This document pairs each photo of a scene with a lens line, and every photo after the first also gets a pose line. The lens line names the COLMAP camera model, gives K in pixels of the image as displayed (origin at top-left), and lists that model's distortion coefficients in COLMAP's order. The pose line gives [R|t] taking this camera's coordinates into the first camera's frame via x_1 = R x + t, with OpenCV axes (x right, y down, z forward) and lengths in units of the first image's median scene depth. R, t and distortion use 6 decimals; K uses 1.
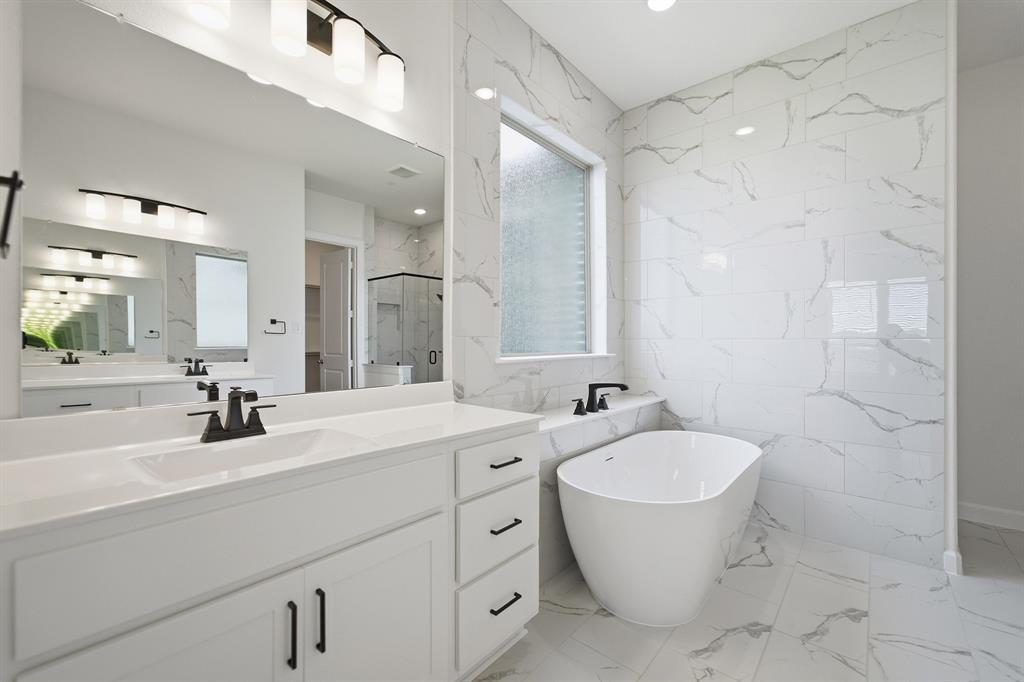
lens RADIAL K [[432.7, 0, 506.9], [0, 432.7, 341.4], [0, 0, 1]] dist [-0.010856, 0.006546]
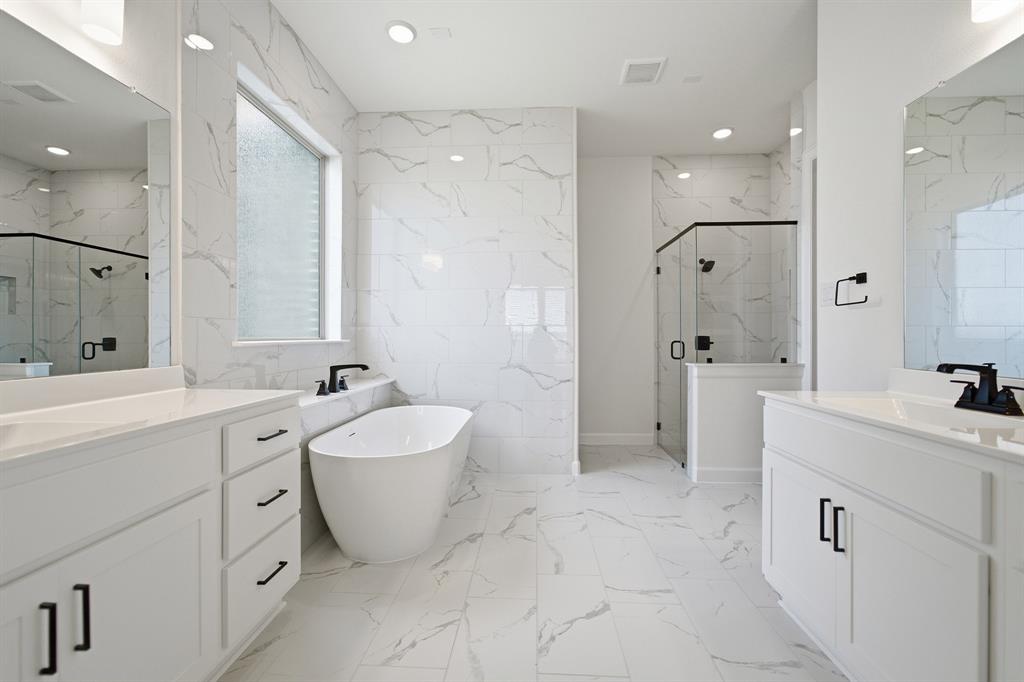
lens RADIAL K [[441.7, 0, 518.4], [0, 441.7, 337.4], [0, 0, 1]] dist [-0.040131, 0.027136]
pose [[0.783495, -0.005503, 0.621374, -0.122861], [0.003796, 0.999985, 0.004070, 0.027148], [-0.621387, -0.000830, 0.783503, -0.123045]]
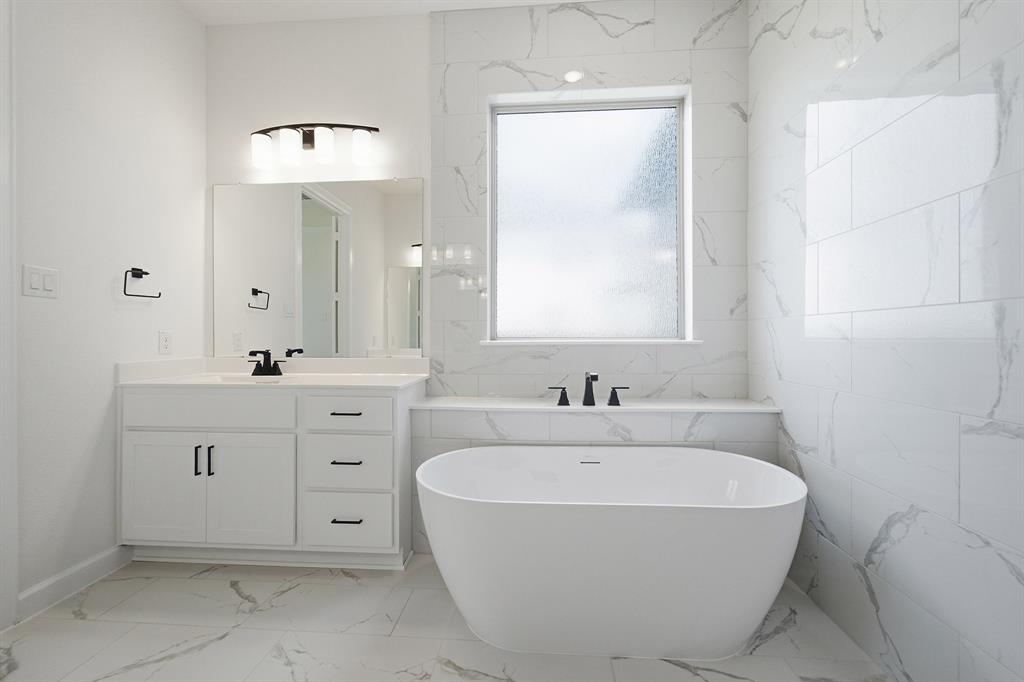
lens RADIAL K [[432.4, 0, 512.2], [0, 432.4, 338.2], [0, 0, 1]] dist [-0.005127, 0.000390]
pose [[0.583676, -0.001479, -0.811985, 0.877282], [0.004534, 0.999989, 0.001438, 0.030576], [0.811974, -0.004520, 0.583676, 0.410745]]
